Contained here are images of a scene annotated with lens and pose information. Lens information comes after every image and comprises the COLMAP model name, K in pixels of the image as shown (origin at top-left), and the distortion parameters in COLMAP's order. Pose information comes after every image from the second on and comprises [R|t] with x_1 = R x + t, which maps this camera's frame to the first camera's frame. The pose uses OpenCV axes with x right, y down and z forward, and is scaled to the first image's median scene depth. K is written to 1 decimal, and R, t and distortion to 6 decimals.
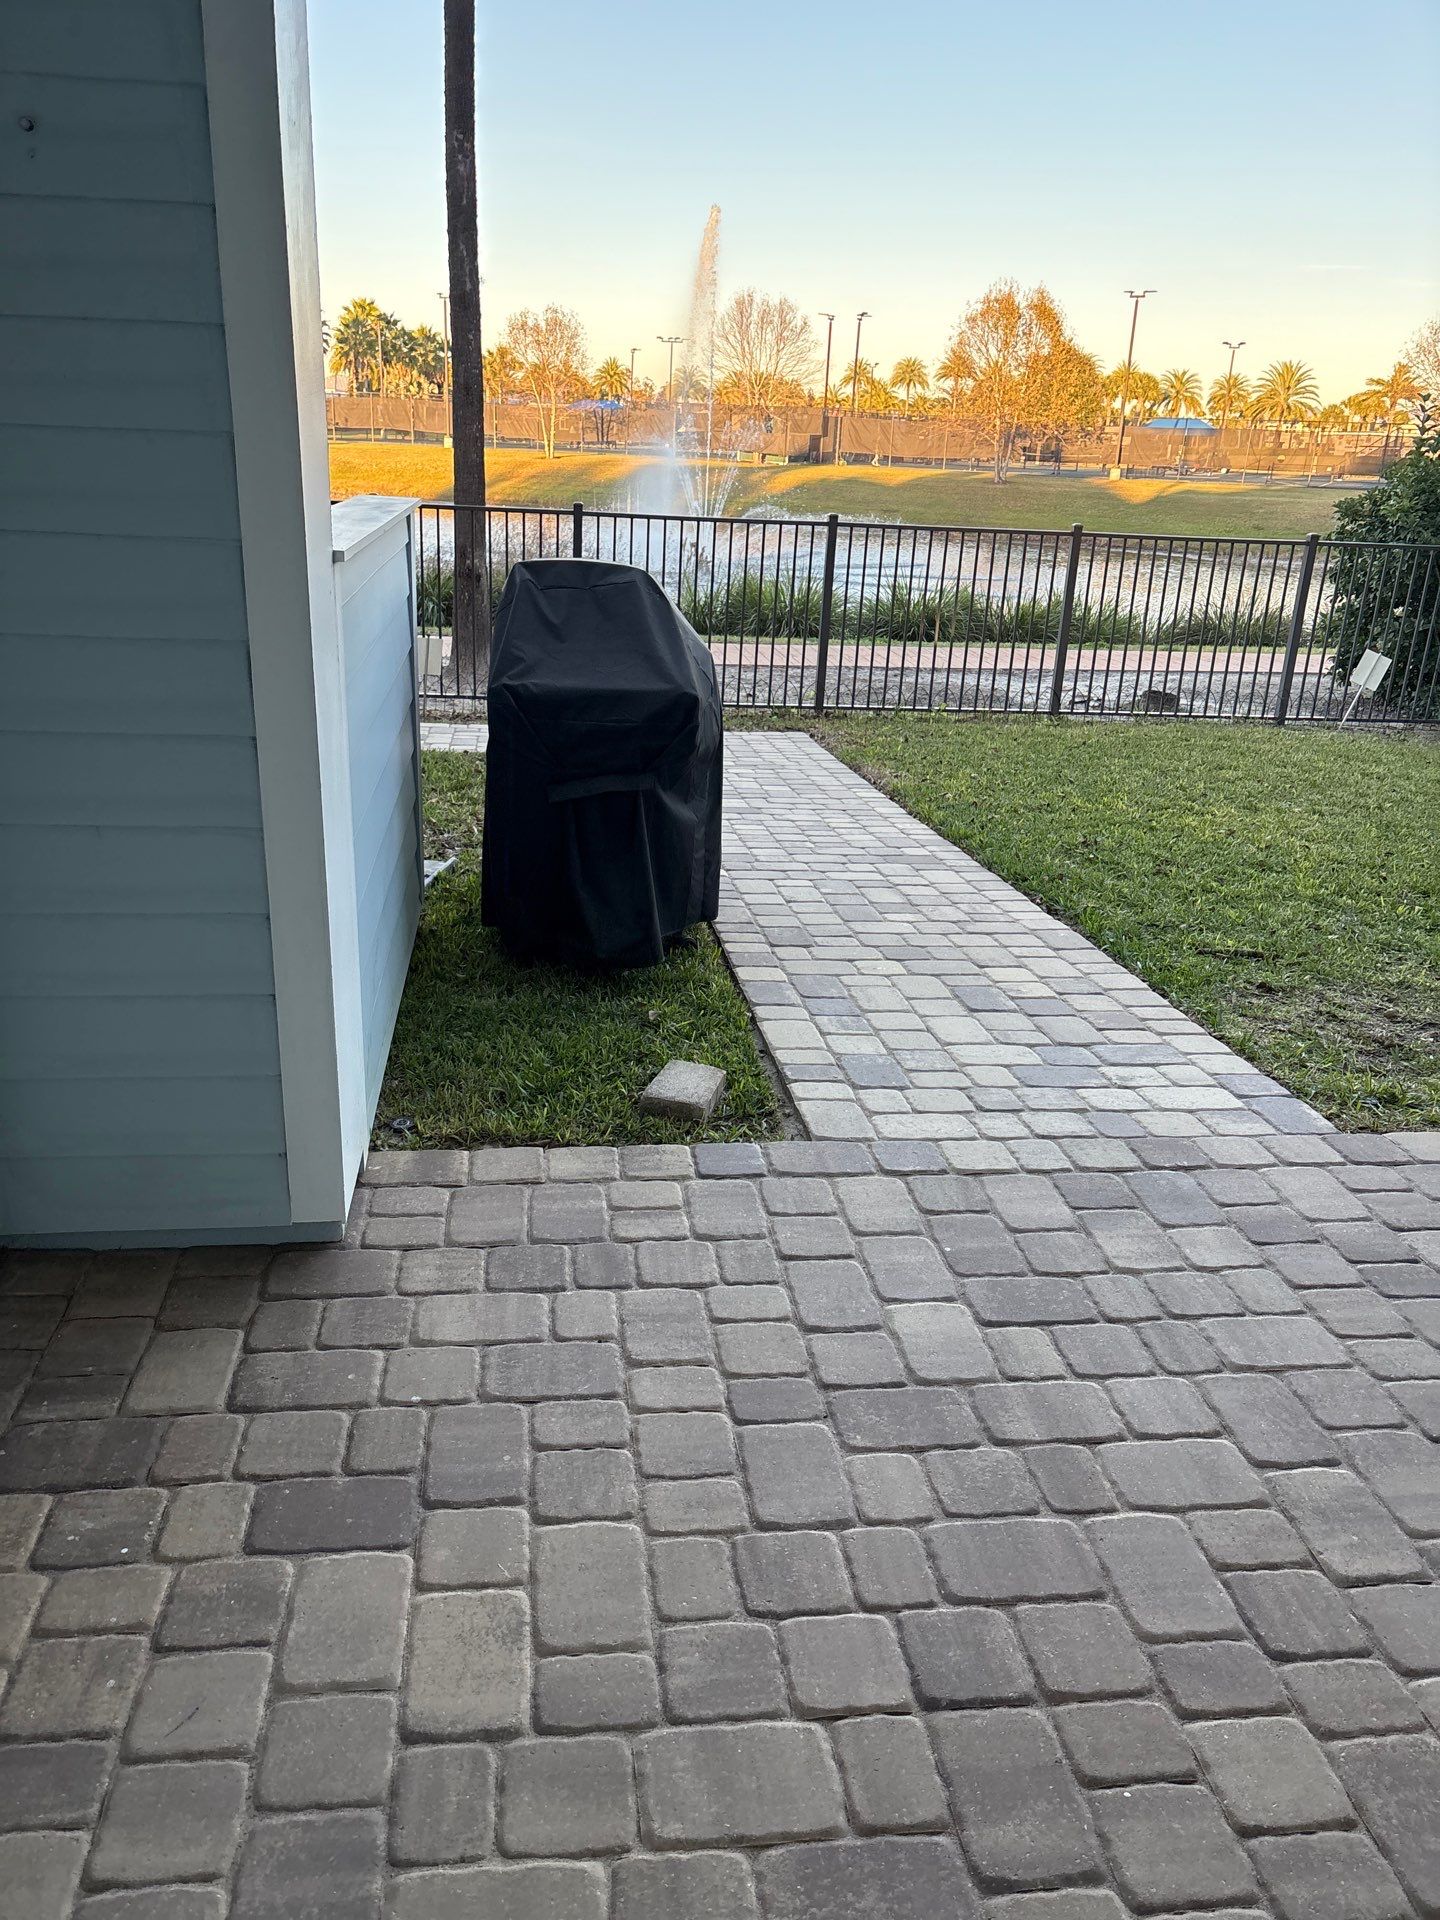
lens RADIAL K [[1452.0, 0, 720.0], [0, 1452.0, 960.0], [0, 0, 1]] dist [0.063469, -0.078966]
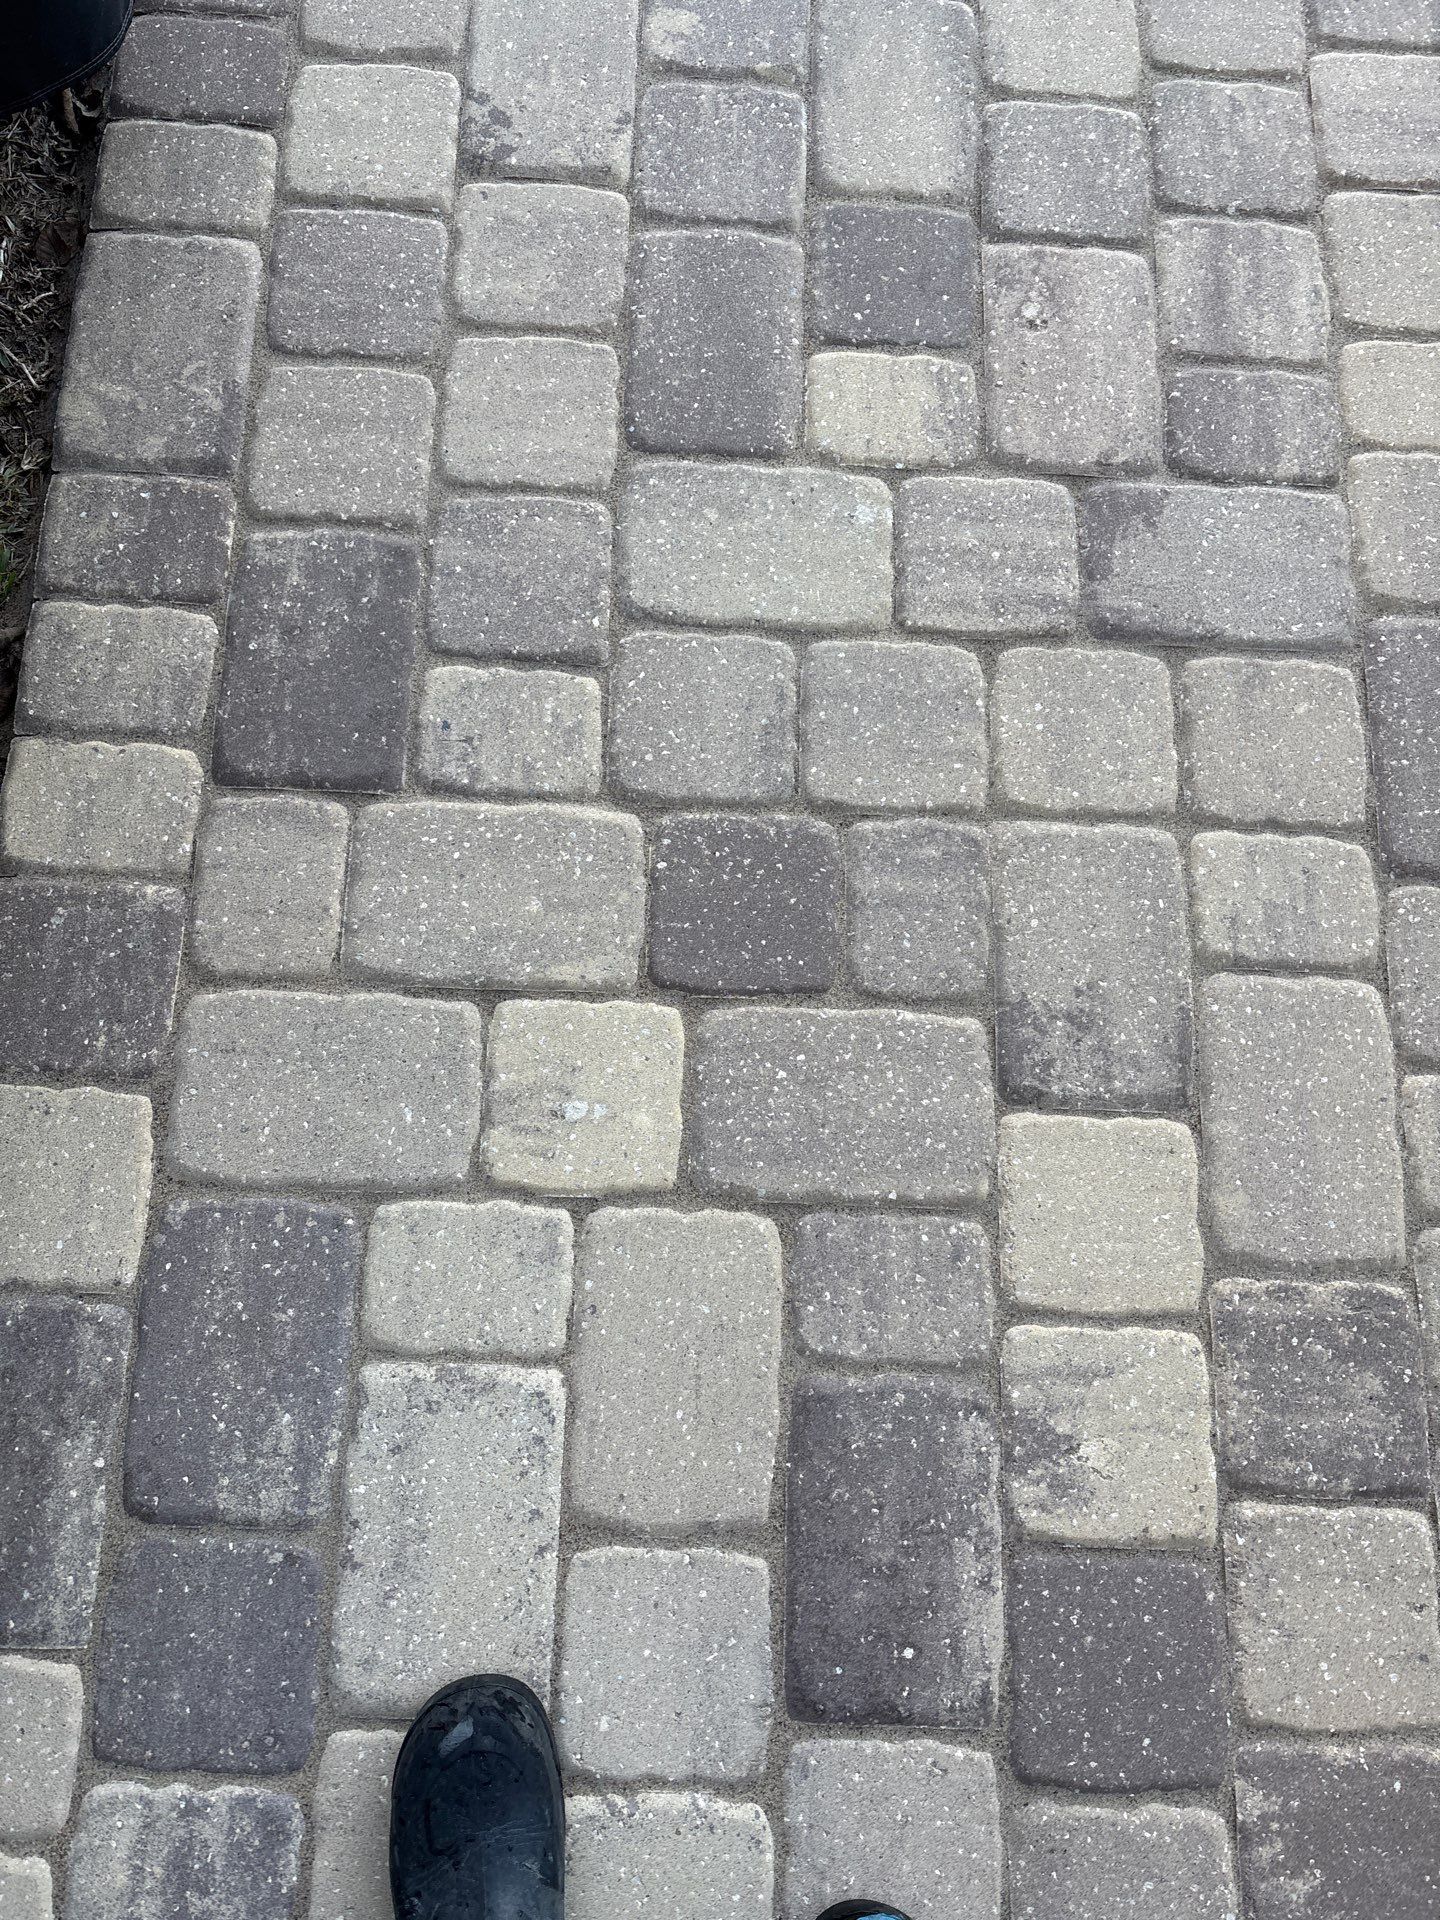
lens RADIAL K [[1440.6, 0, 715.8], [0, 1440.6, 1008.7], [0, 0, 1]] dist [0.040488, -0.032467]
pose [[0.987426, 0.153594, -0.037392, 0.161267], [-0.046489, 0.508224, 0.859970, -0.244802], [0.151090, -0.847418, 0.508974, 1.033386]]
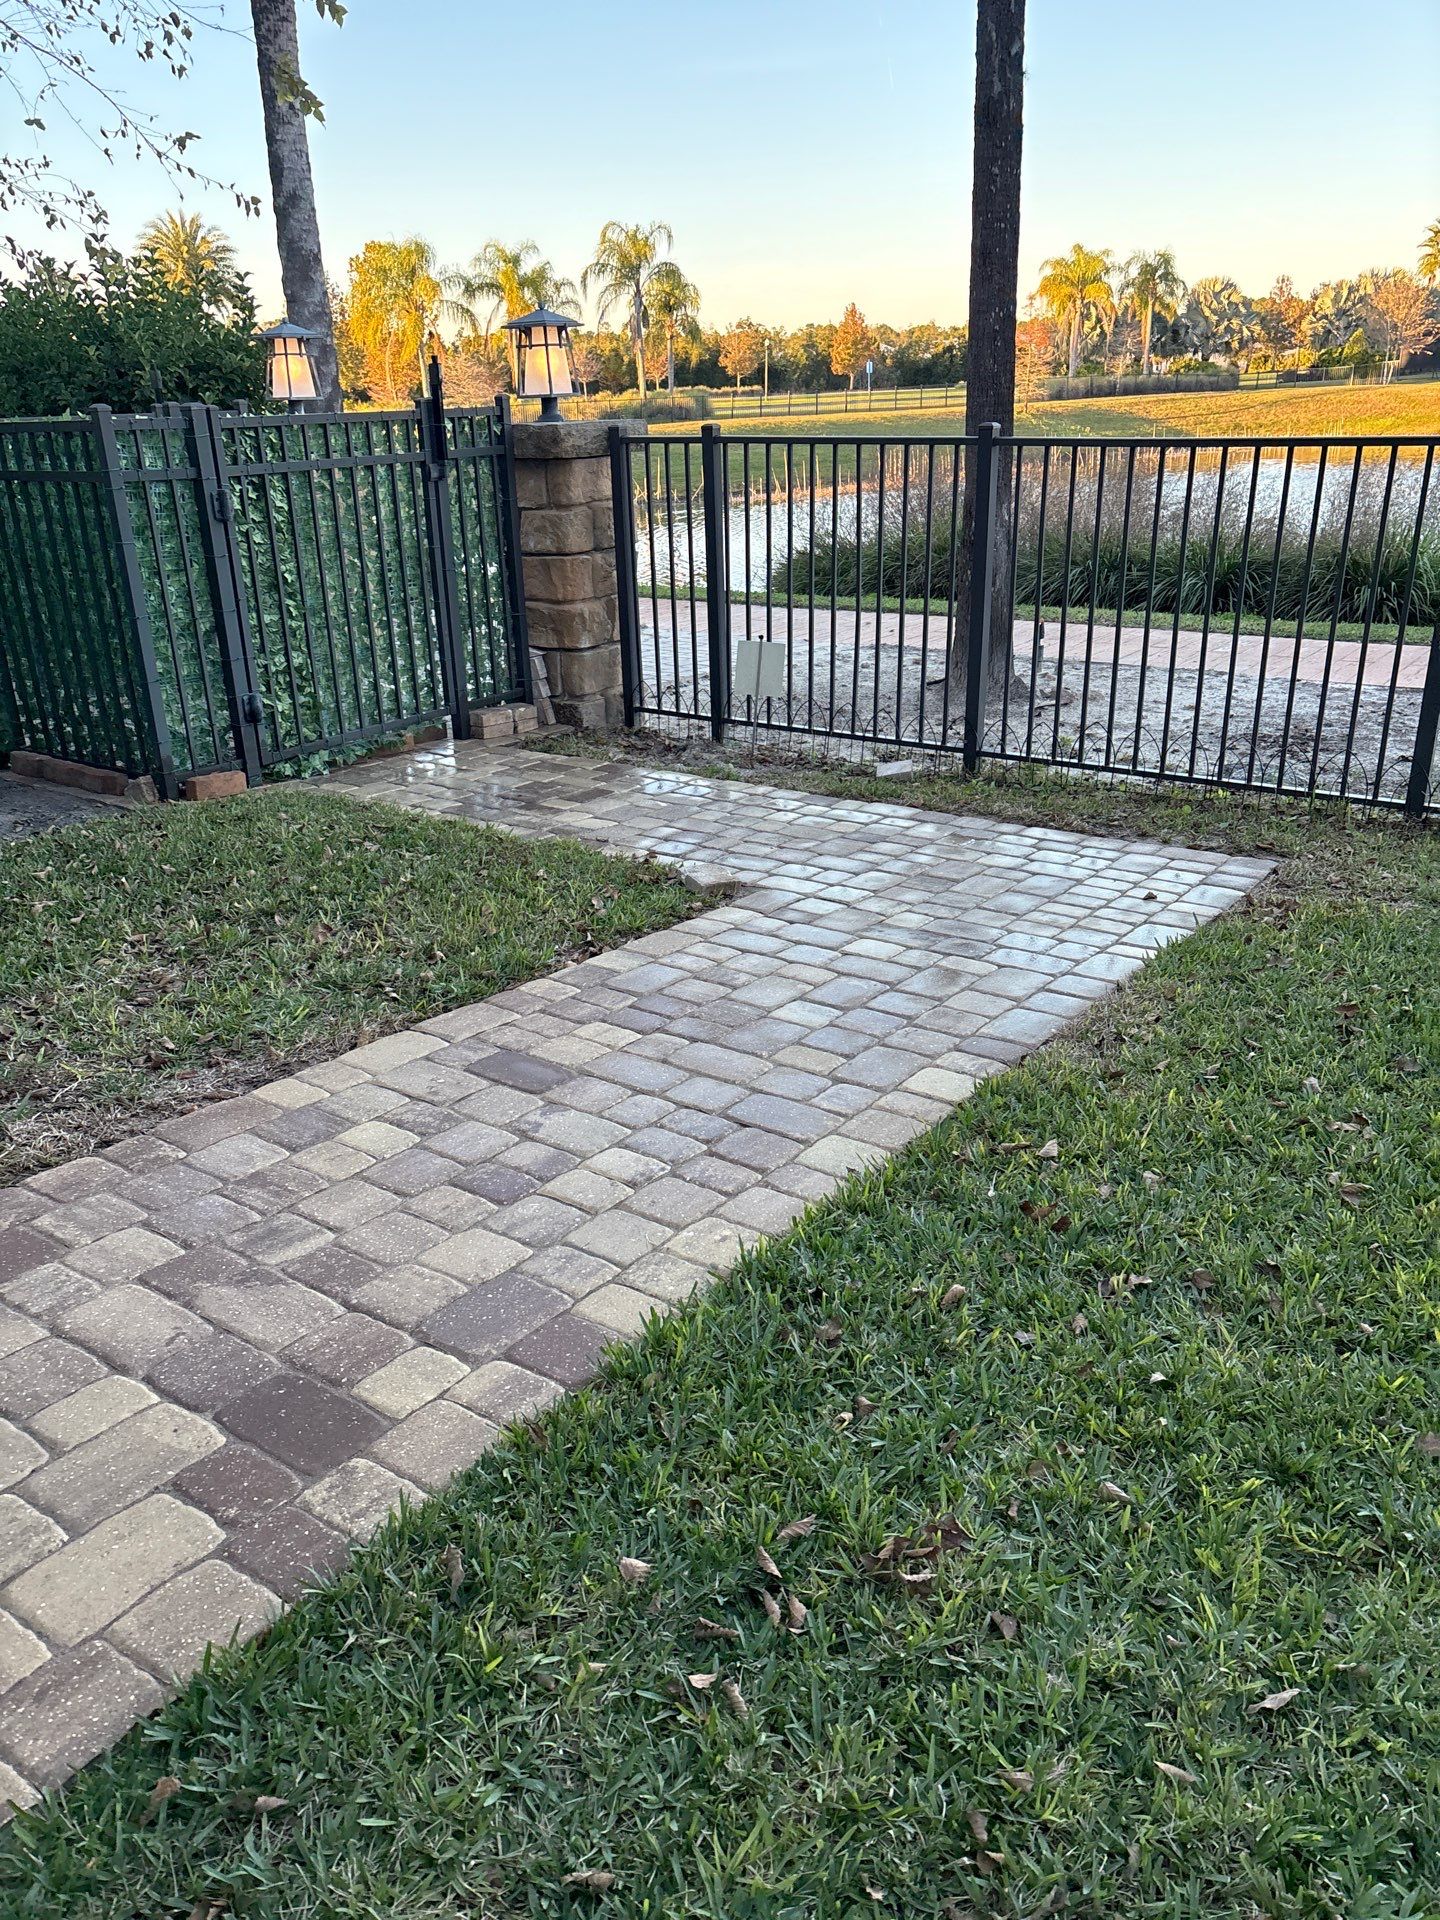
lens RADIAL K [[1452.0, 0, 720.0], [0, 1452.0, 960.0], [0, 0, 1]] dist [0.063469, -0.078966]
pose [[0.733536, 0.190422, -0.652429, 0.627870], [-0.174006, 0.980572, 0.090558, -0.342407], [0.656998, 0.047099, 0.752420, 1.254613]]
